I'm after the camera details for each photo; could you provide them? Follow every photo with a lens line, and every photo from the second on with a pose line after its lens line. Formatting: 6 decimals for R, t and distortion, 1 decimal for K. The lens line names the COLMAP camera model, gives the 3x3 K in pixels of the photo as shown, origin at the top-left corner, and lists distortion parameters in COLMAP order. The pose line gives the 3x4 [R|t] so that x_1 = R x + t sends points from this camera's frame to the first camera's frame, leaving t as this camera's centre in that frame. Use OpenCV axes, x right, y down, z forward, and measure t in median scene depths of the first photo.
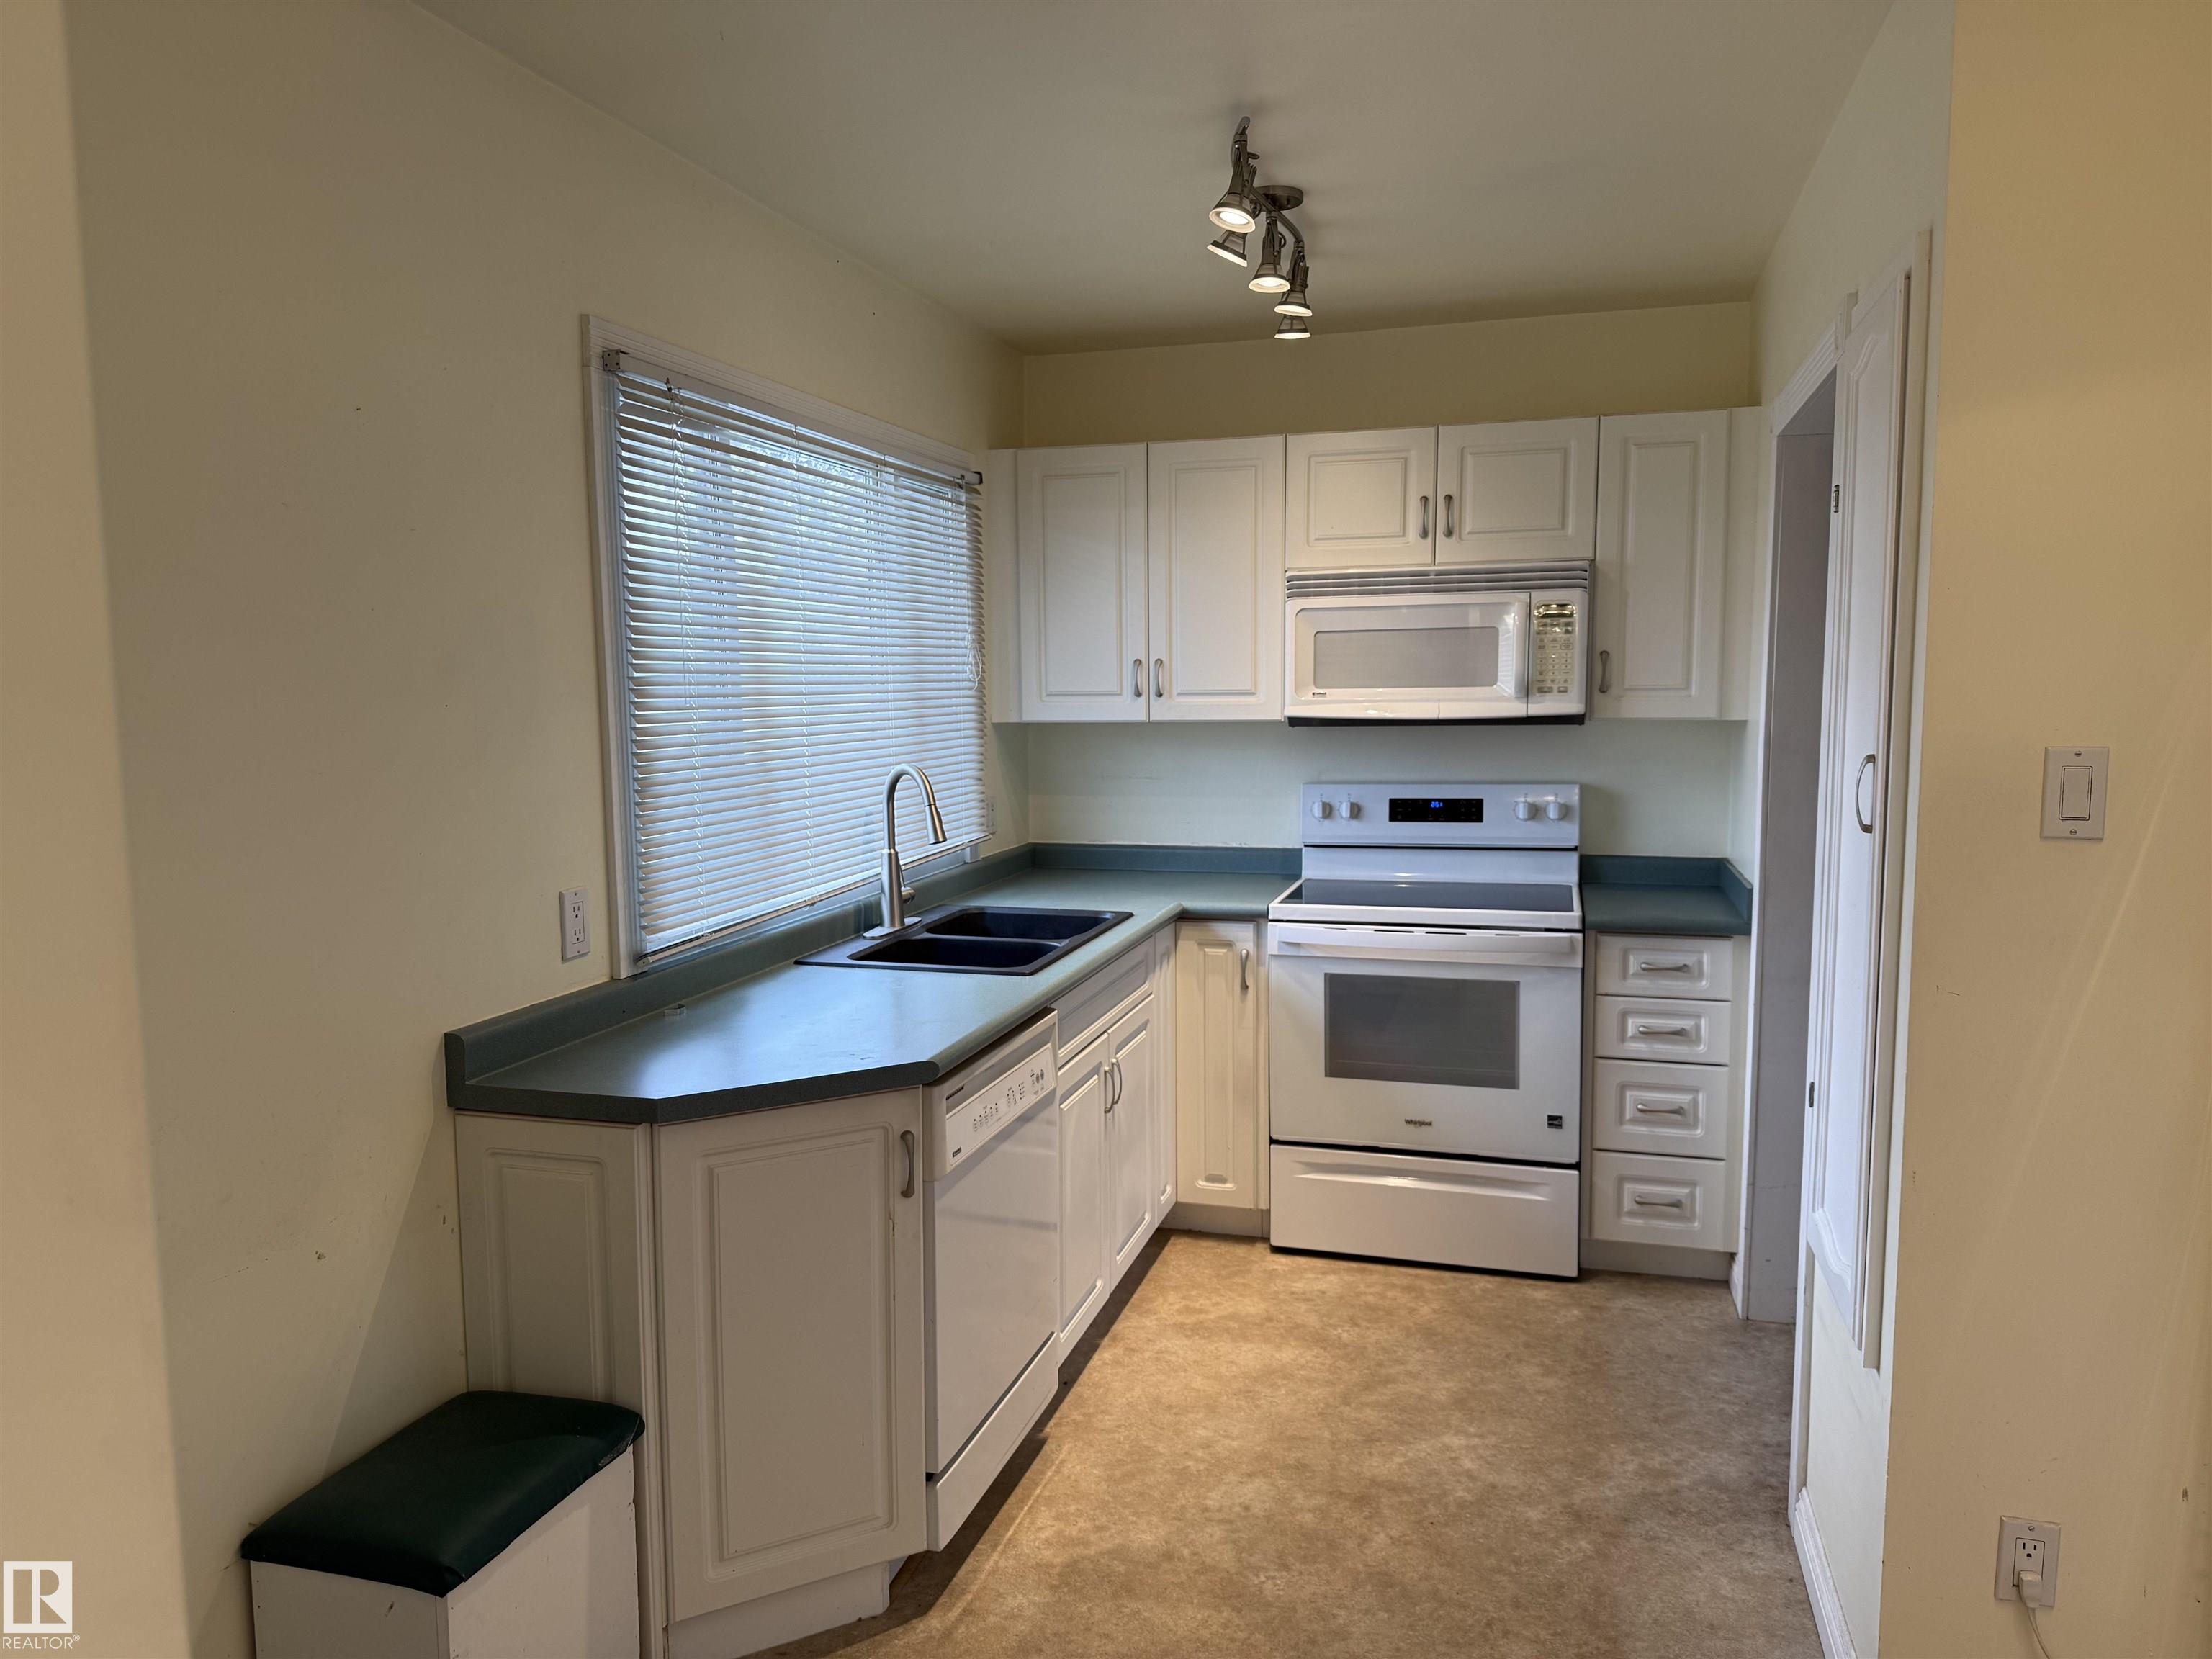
lens RADIAL K [[1561.1, 0, 1104.2], [0, 1561.1, 830.6], [0, 0, 1]] dist [0.007609, -0.006368]
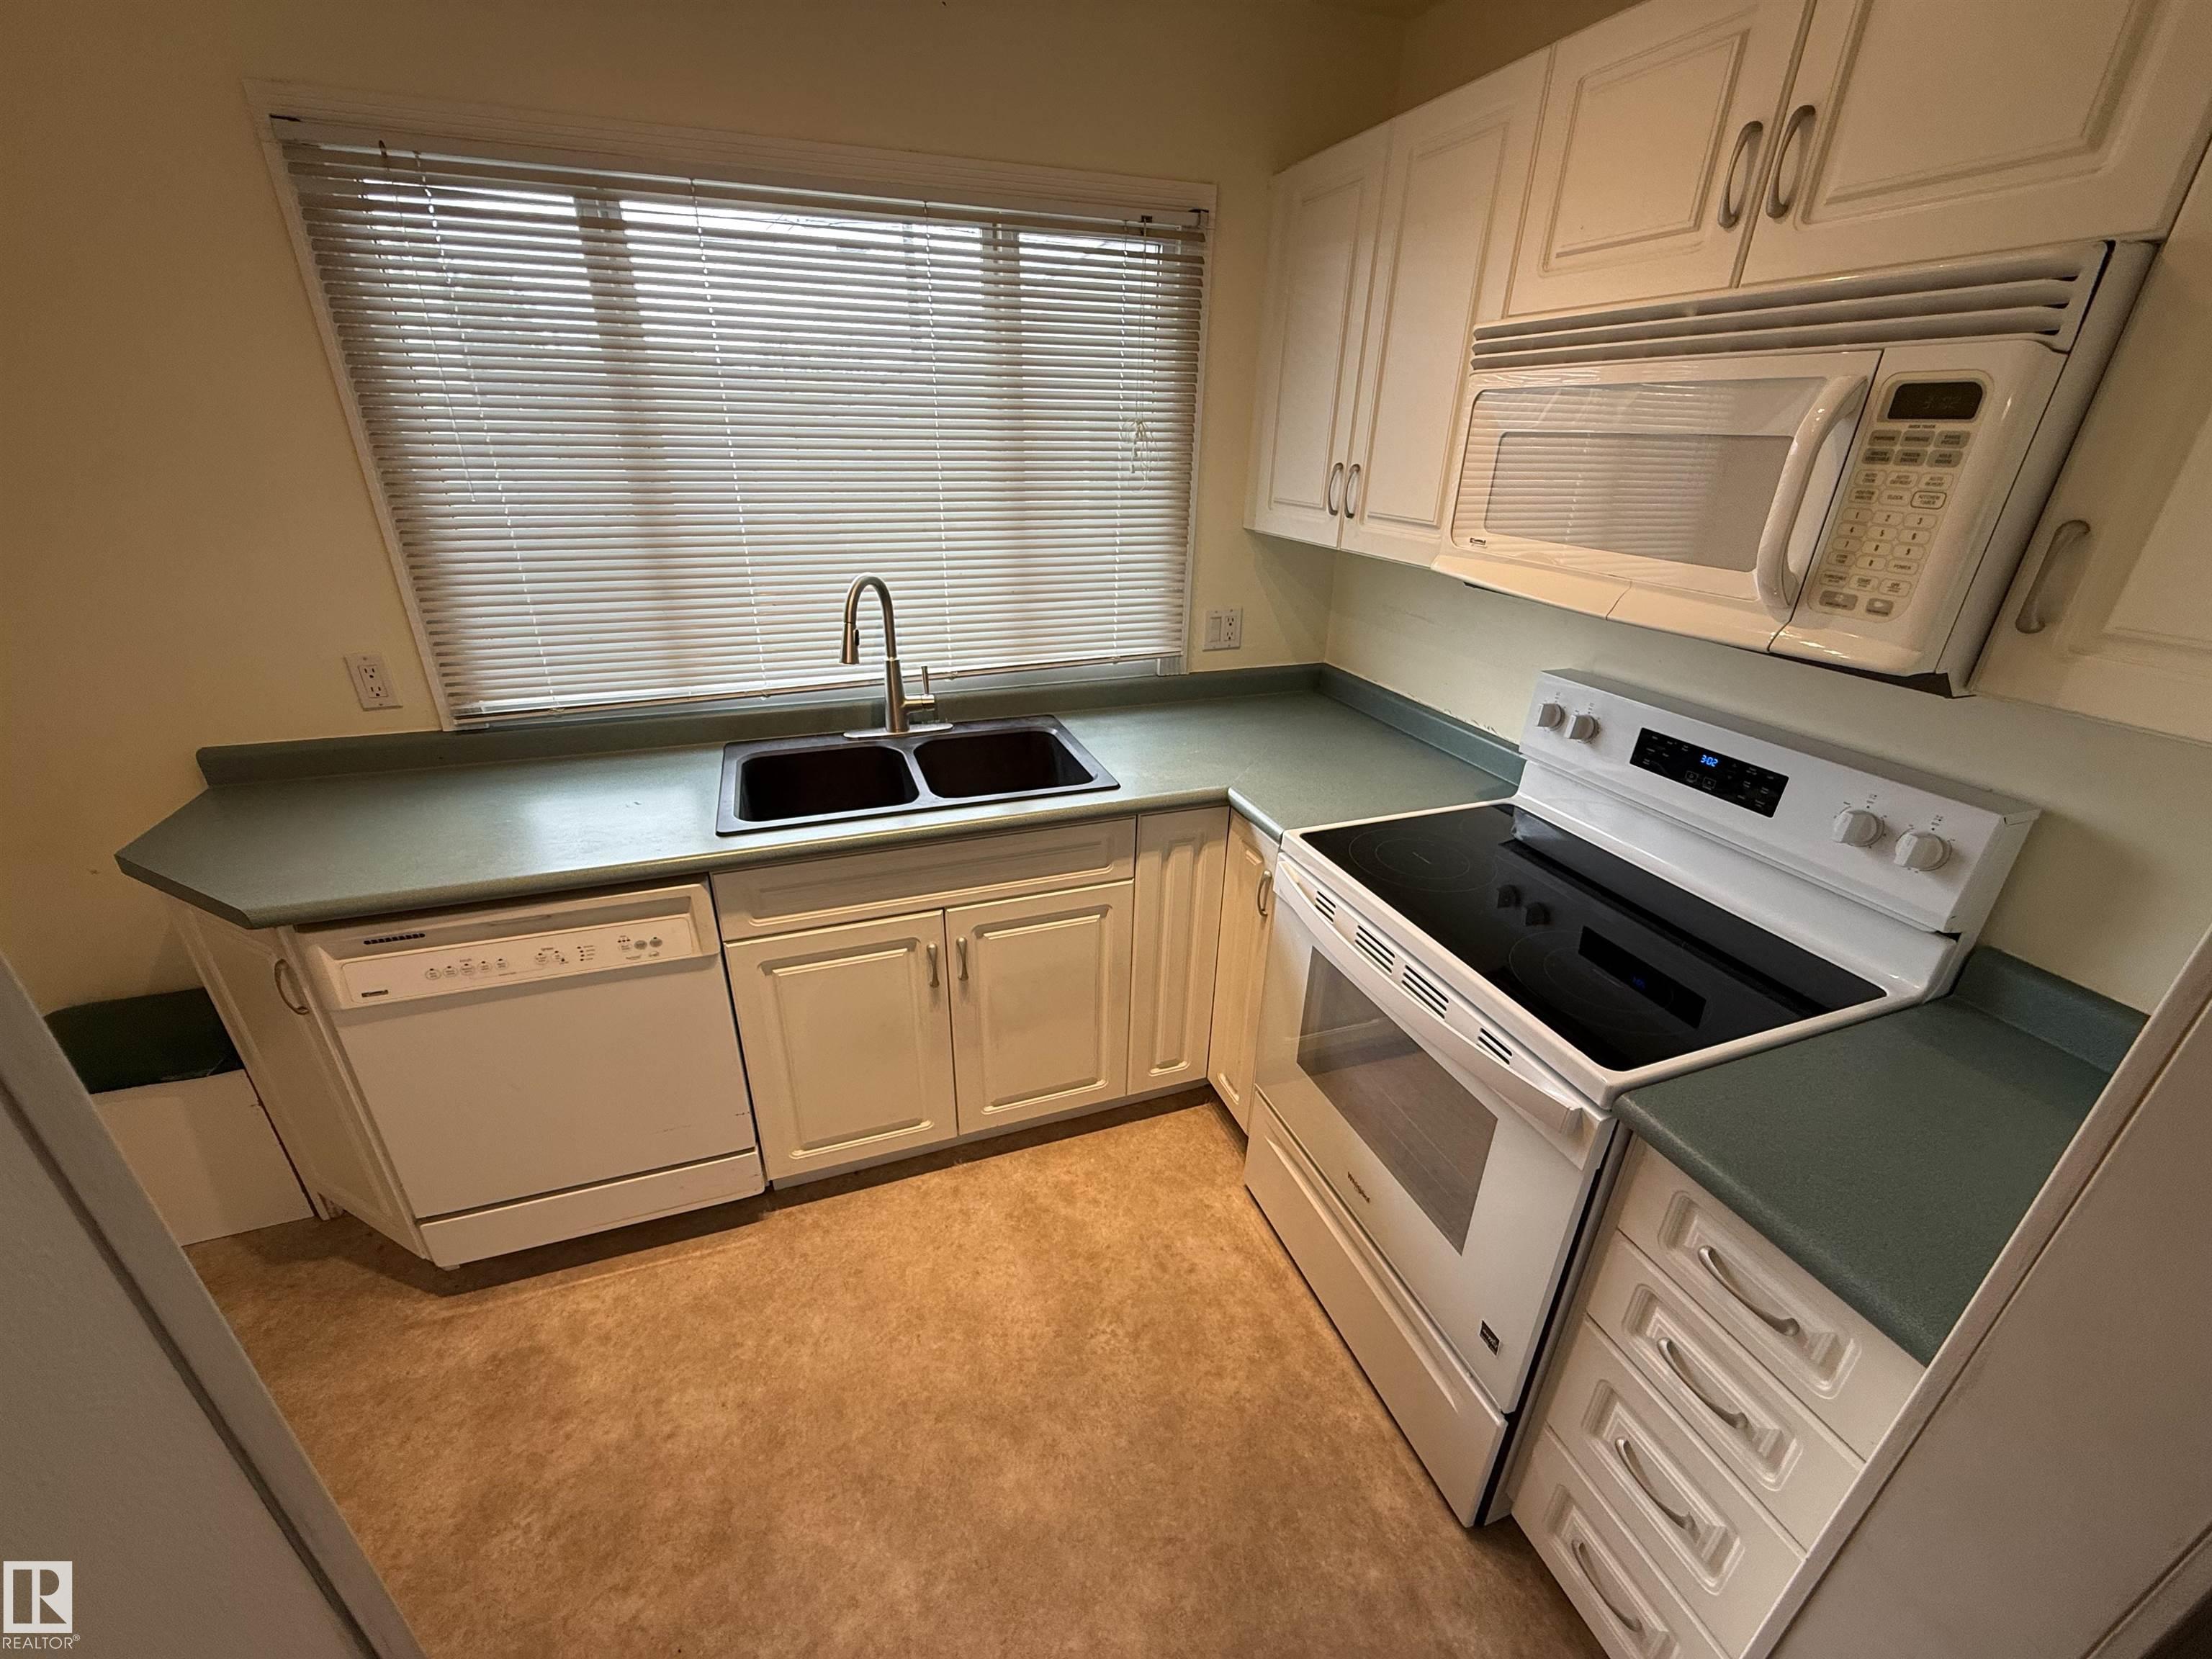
lens RADIAL K [[877.8, 0, 1104.9], [0, 877.8, 832.6], [0, 0, 1]] dist [-0.008537, 0.000701]
pose [[0.585368, 0.360495, -0.726215, 0.398141], [-0.106200, 0.922088, 0.372123, -0.108882], [0.803782, -0.140705, 0.578045, 0.755066]]
